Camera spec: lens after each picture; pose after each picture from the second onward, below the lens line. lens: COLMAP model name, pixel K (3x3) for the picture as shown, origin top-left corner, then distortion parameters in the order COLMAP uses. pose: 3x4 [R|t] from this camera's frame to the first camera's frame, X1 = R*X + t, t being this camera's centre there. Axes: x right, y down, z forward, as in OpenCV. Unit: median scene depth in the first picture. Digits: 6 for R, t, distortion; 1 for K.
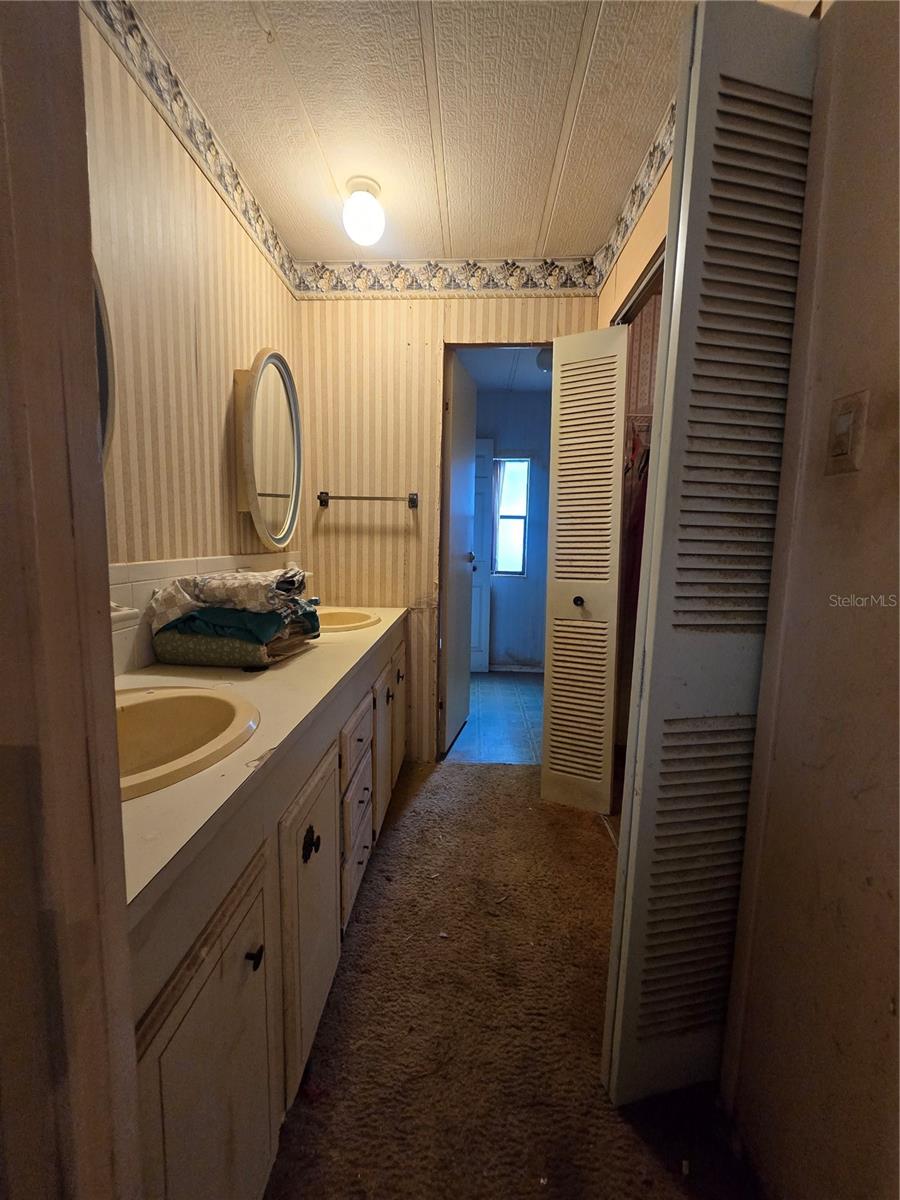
lens RADIAL K [[493.4, 0, 444.7], [0, 493.4, 597.4], [0, 0, 1]] dist [-0.008332, 0.002183]
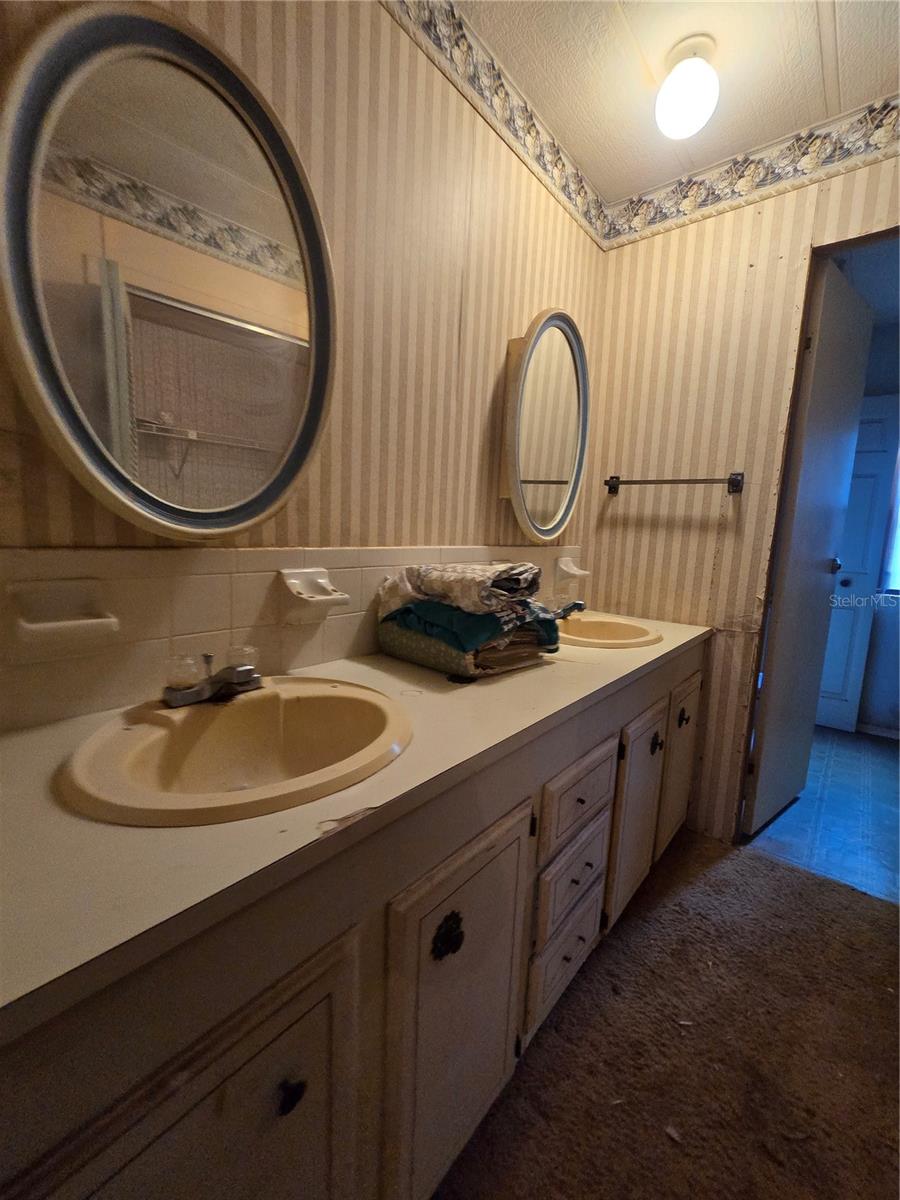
lens RADIAL K [[493.4, 0, 449.0], [0, 493.4, 594.7], [0, 0, 1]] dist [-0.008332, 0.002183]
pose [[0.795971, 0.097847, -0.597374, 0.059025], [-0.099017, 0.994603, 0.030977, -0.015064], [0.597182, 0.034493, 0.801364, 0.202679]]
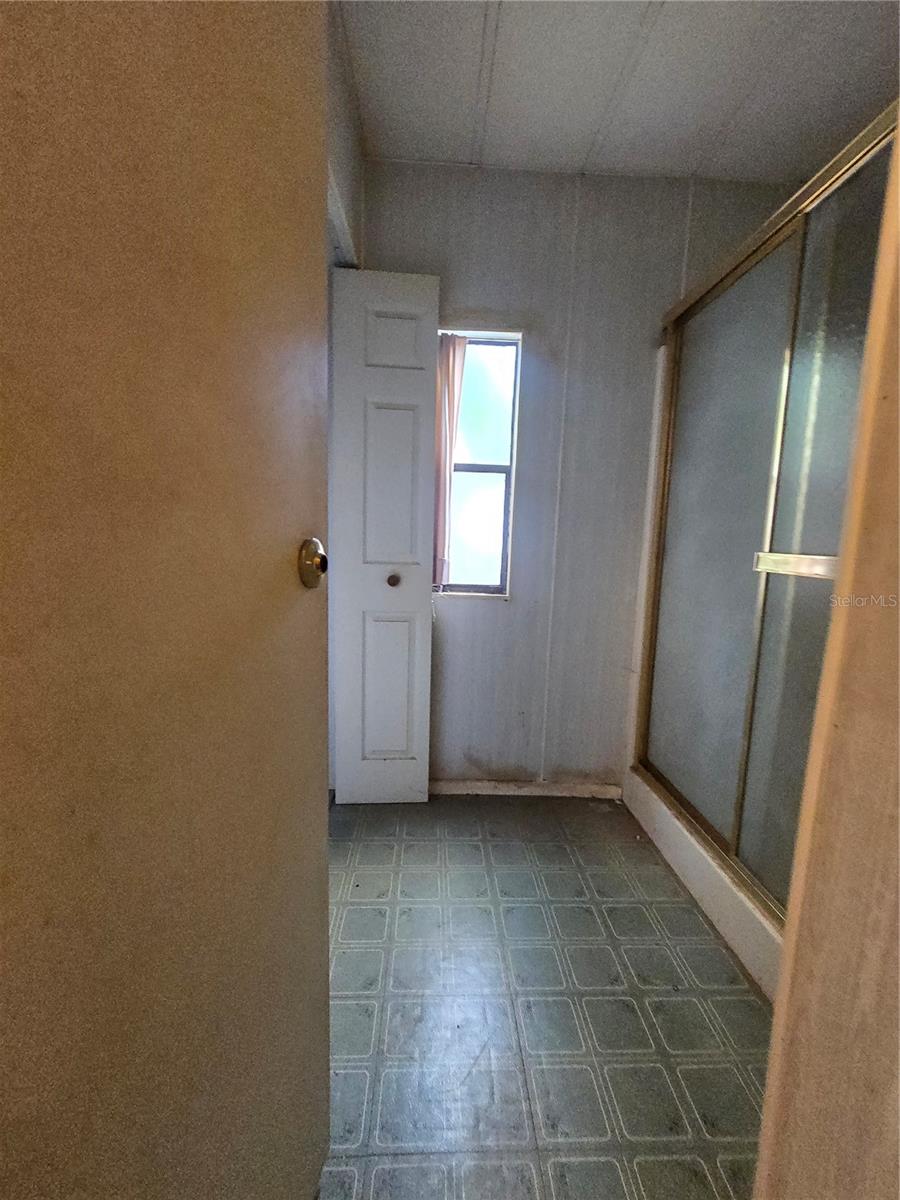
lens RADIAL K [[493.4, 0, 451.2], [0, 493.4, 600.9], [0, 0, 1]] dist [-0.008332, 0.002183]
pose [[0.994325, 0.000640, 0.106384, 0.130621], [-0.002782, 0.999796, 0.019991, -0.101198], [-0.106349, -0.020173, 0.994124, 1.155886]]
